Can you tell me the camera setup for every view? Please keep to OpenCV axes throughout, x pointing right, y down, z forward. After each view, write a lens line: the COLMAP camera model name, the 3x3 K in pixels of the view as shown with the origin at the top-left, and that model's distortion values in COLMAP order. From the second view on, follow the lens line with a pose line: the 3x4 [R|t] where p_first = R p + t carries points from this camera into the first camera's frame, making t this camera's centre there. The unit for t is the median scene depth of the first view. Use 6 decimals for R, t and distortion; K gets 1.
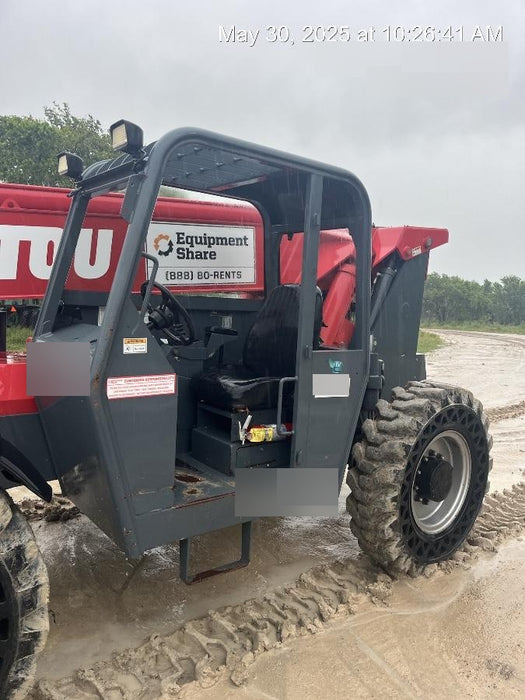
lens RADIAL K [[544.9, 0, 265.8], [0, 544.9, 354.6], [0, 0, 1]] dist [-0.000494, -0.000715]
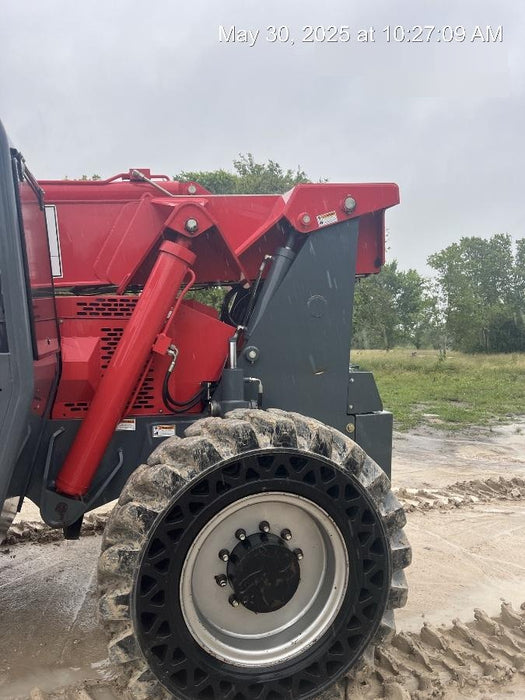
lens RADIAL K [[534.5, 0, 260.4], [0, 534.5, 347.1], [0, 0, 1]] dist [0.033996, -0.025282]
pose [[0.911444, -0.027290, -0.410518, 0.588109], [-0.003754, 0.997204, -0.074627, 0.024923], [0.411407, 0.069559, 0.908794, 0.458760]]
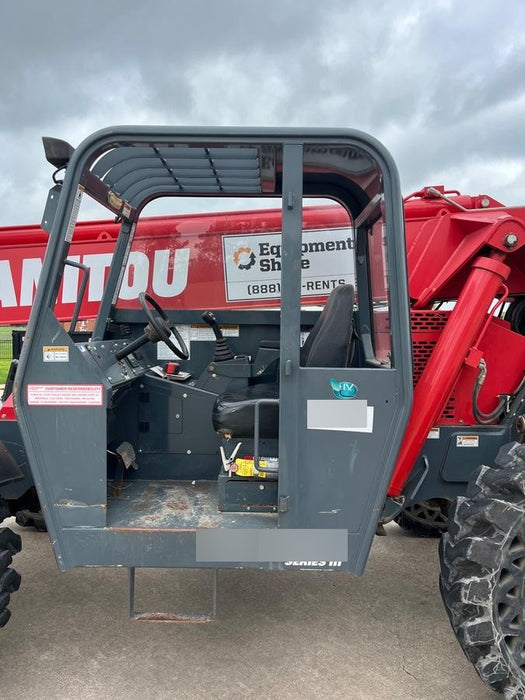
lens RADIAL K [[534.5, 0, 198.5], [0, 534.5, 342.3], [0, 0, 1]] dist [0.033996, -0.025282]
pose [[0.775271, -0.010488, -0.631542, 0.340420], [-0.038546, 0.997213, -0.063879, 0.008994], [0.630452, 0.073867, 0.772706, 0.234860]]
